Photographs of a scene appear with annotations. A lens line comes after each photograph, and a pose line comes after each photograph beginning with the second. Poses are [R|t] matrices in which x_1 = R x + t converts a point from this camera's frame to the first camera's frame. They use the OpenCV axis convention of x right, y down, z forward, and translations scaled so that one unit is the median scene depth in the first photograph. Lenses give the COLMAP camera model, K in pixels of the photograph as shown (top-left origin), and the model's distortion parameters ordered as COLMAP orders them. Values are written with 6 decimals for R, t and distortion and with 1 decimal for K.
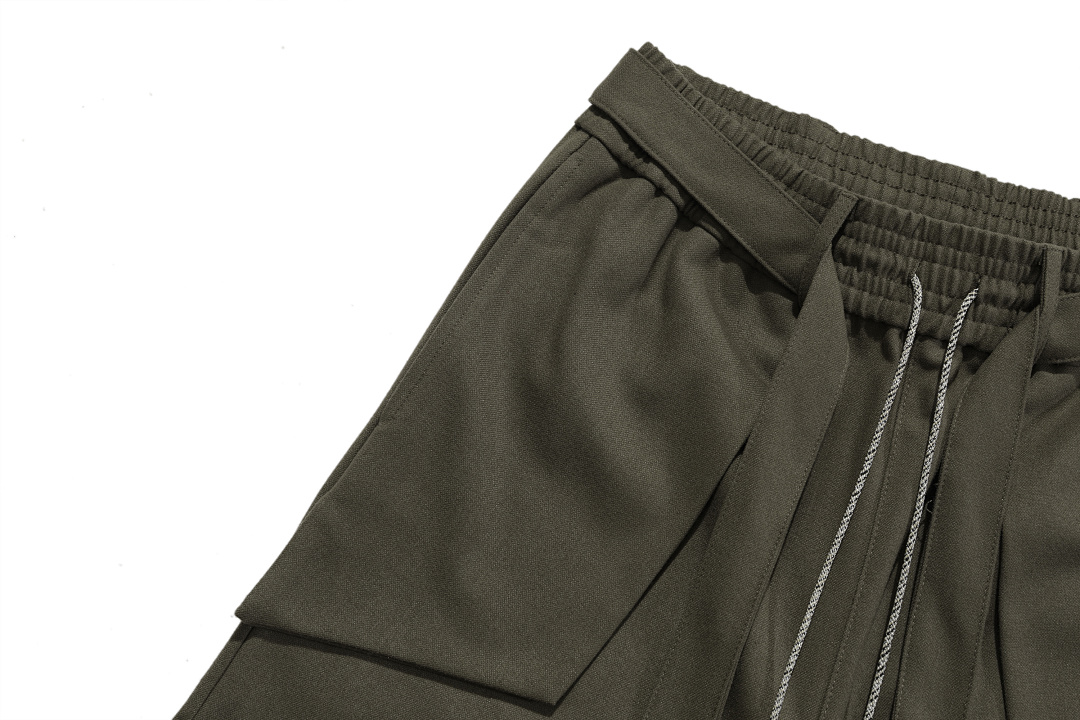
lens RADIAL K [[1474.8, 0, 568.6], [0, 1474.8, 350.1], [0, 0, 1]] dist [0.003695, 0.000000]
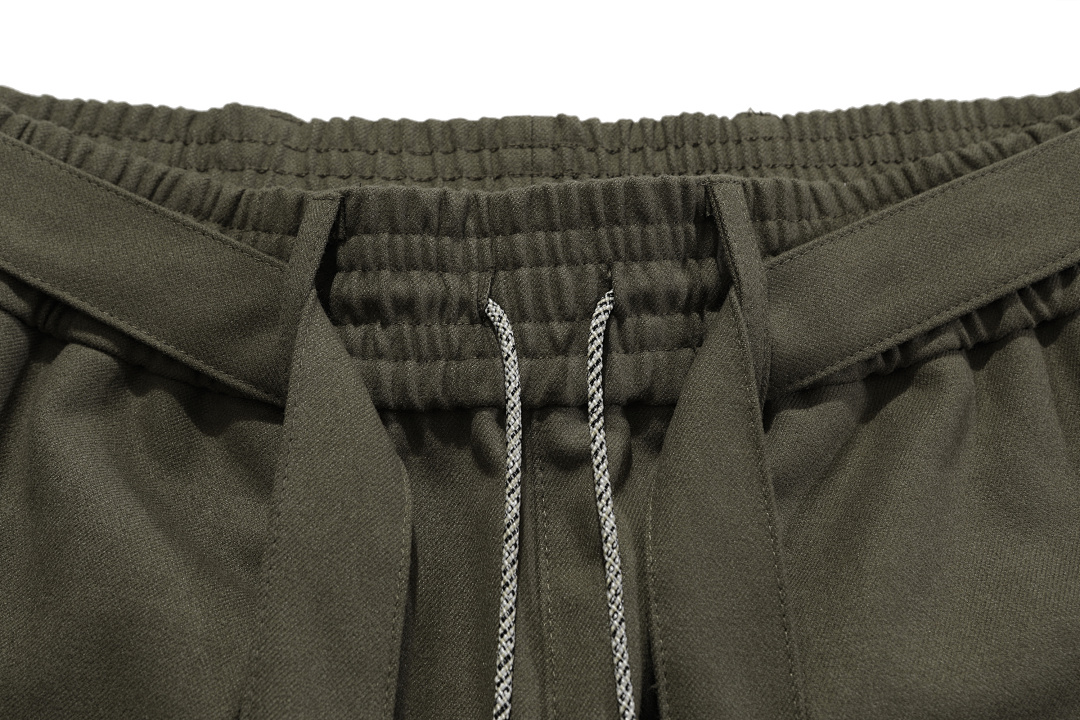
lens RADIAL K [[1474.8, 0, 570.4], [0, 1474.8, 332.4], [0, 0, 1]] dist [0.003695, 0.000000]
pose [[0.947004, -0.274814, 0.166316, 0.172105], [0.306514, 0.927968, -0.211954, 0.075677], [-0.096088, 0.251700, 0.963023, 0.504389]]
